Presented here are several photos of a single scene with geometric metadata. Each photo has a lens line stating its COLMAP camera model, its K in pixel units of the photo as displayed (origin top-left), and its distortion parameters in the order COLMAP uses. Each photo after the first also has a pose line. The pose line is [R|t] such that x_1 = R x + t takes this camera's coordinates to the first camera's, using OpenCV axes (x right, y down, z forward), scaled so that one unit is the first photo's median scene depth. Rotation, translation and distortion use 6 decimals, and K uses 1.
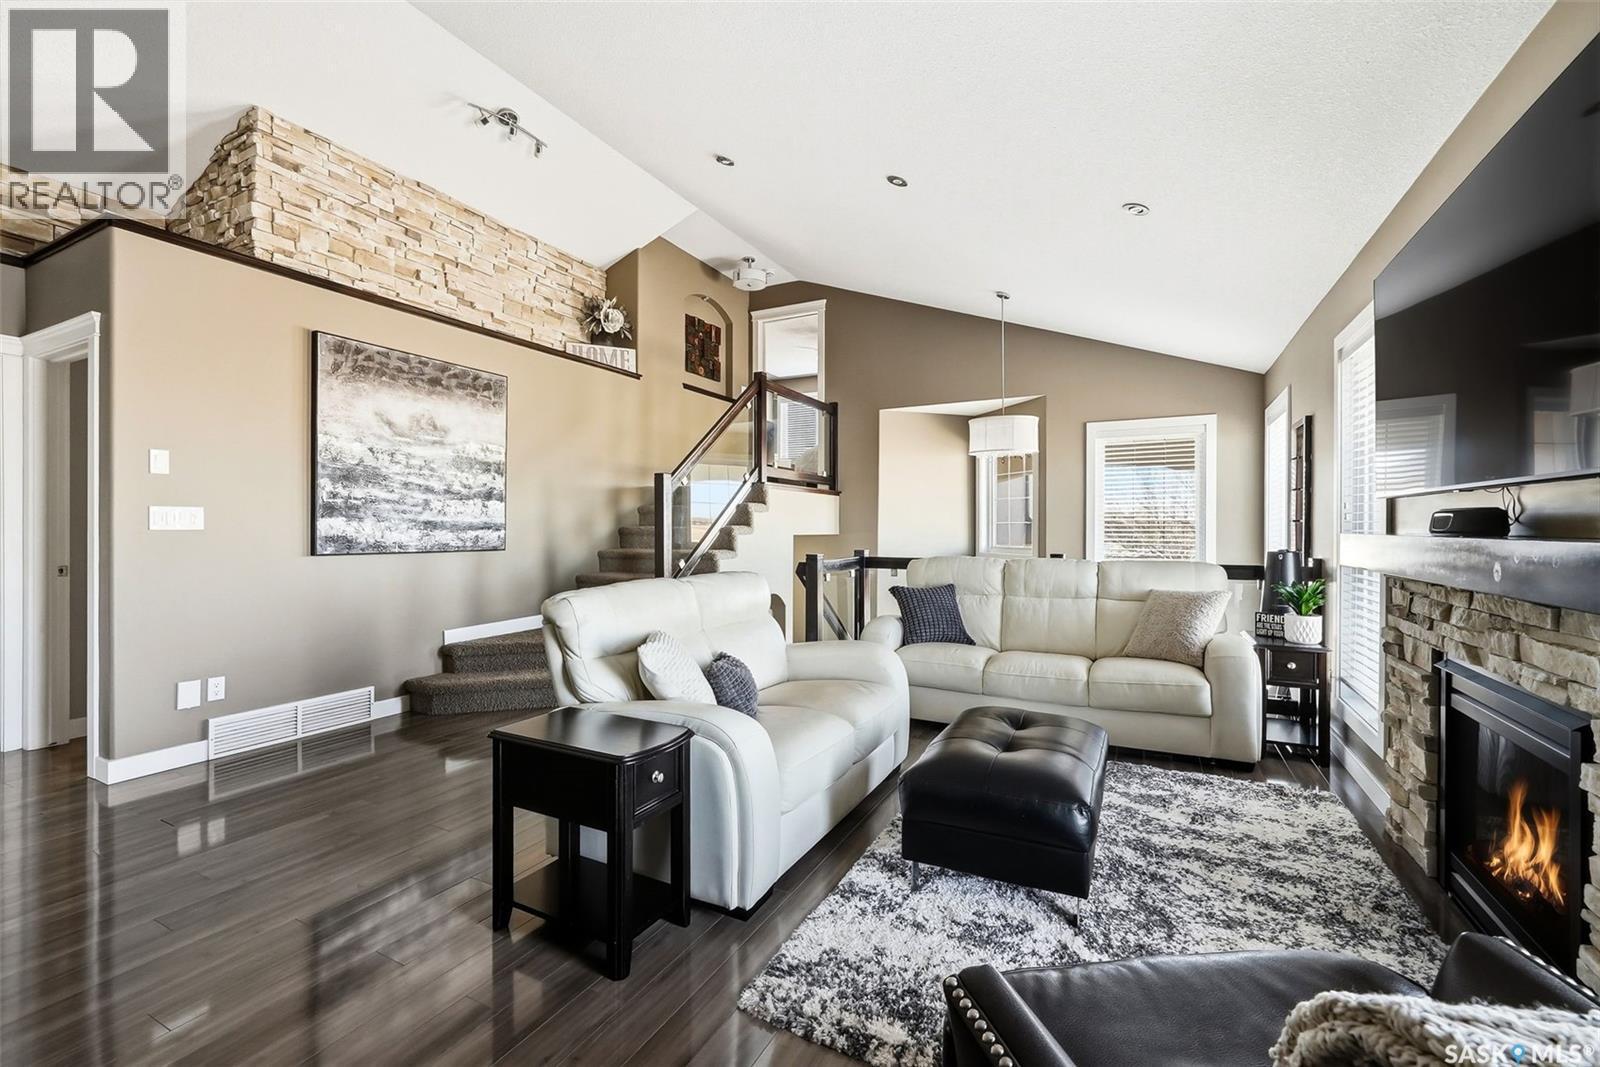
lens RADIAL K [[668.7, 0, 800.0], [0, 668.7, 533.5], [0, 0, 1]] dist [0.000681, 0.000041]
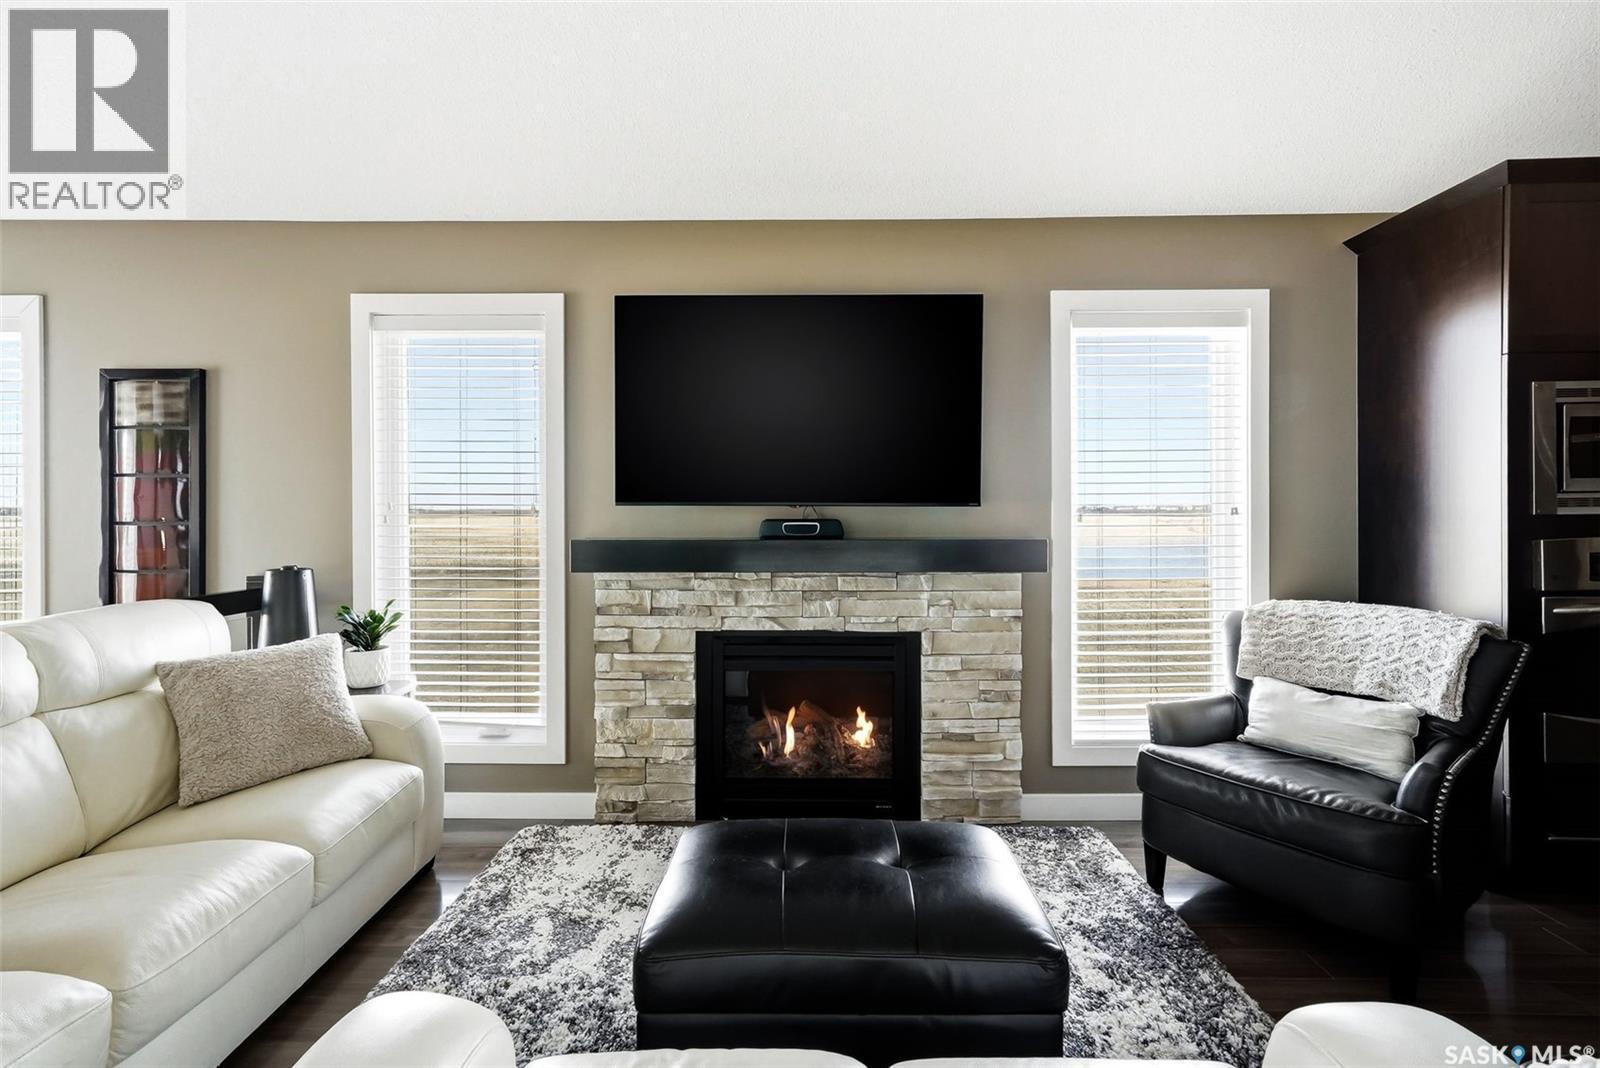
lens RADIAL K [[724.8, 0, 801.8], [0, 724.8, 514.7], [0, 0, 1]] dist [0.002215, 0.000216]
pose [[-0.450205, 0.001015, 0.892925, -0.252225], [0.008191, 0.999962, 0.002993, -0.036006], [-0.892888, 0.008661, -0.450196, 1.108386]]
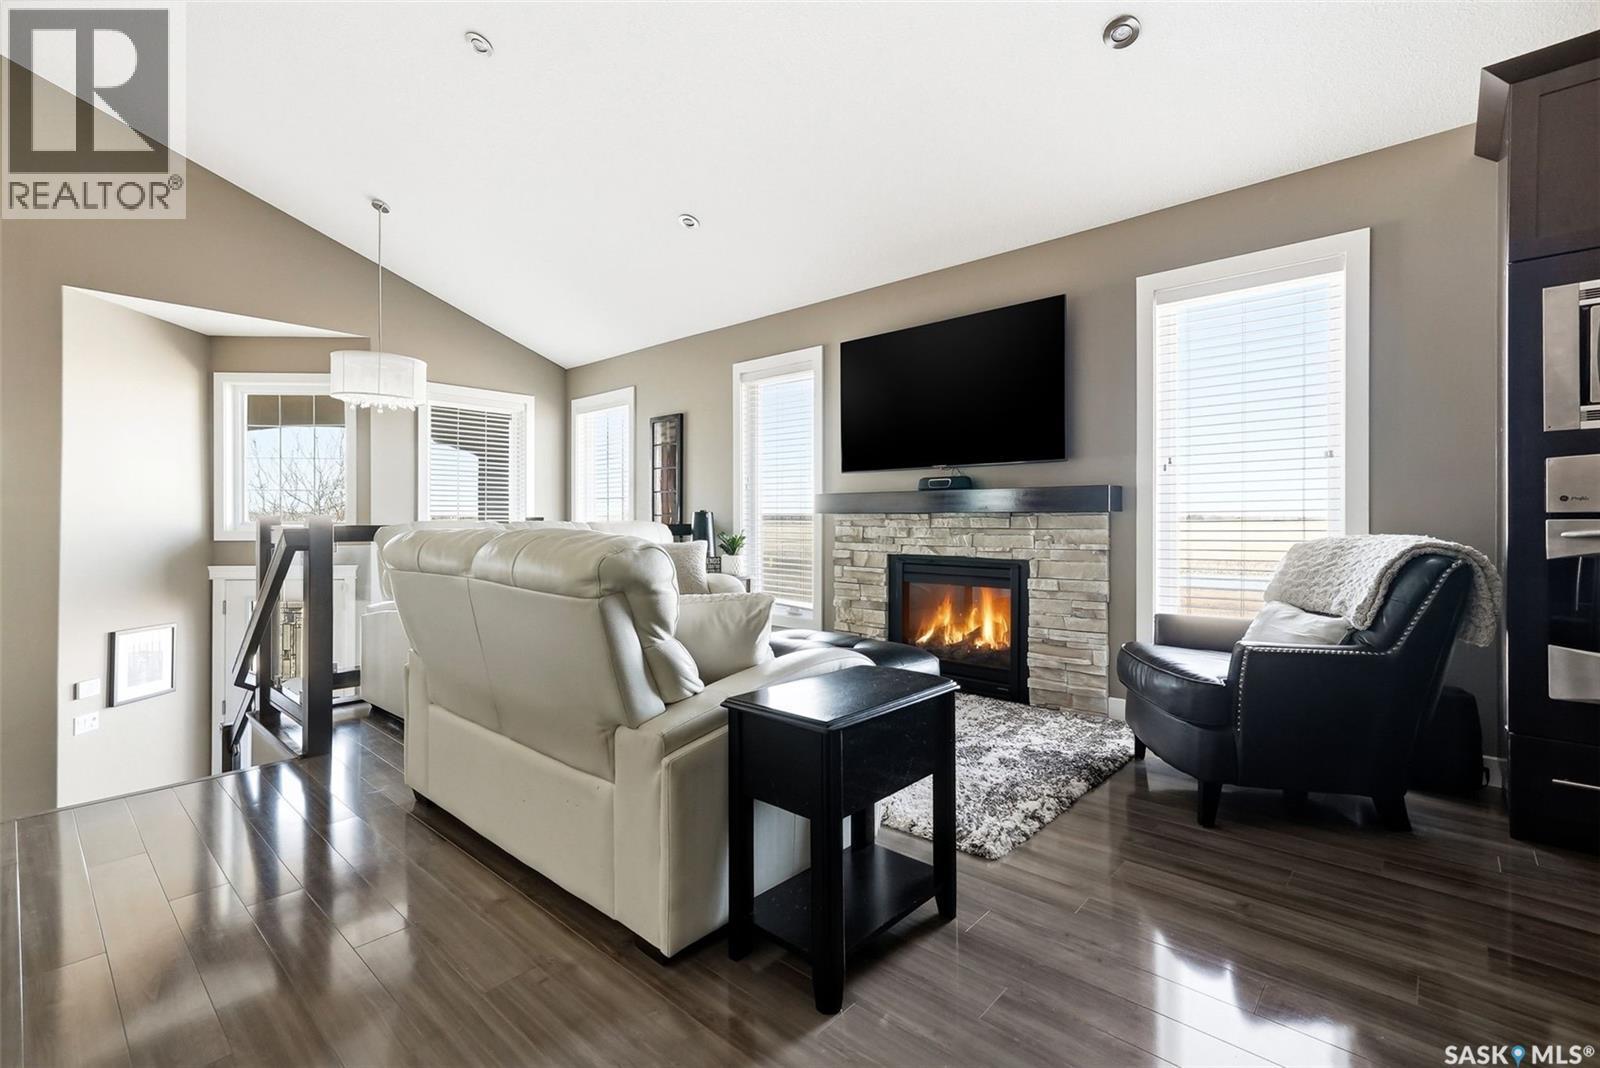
lens RADIAL K [[708.1, 0, 797.6], [0, 708.1, 523.4], [0, 0, 1]] dist [0.002243, 0.000984]
pose [[0.251291, -0.002510, 0.967908, -0.796956], [0.004696, 0.999988, 0.001374, 0.062450], [-0.967900, 0.004200, 0.251300, 0.581435]]
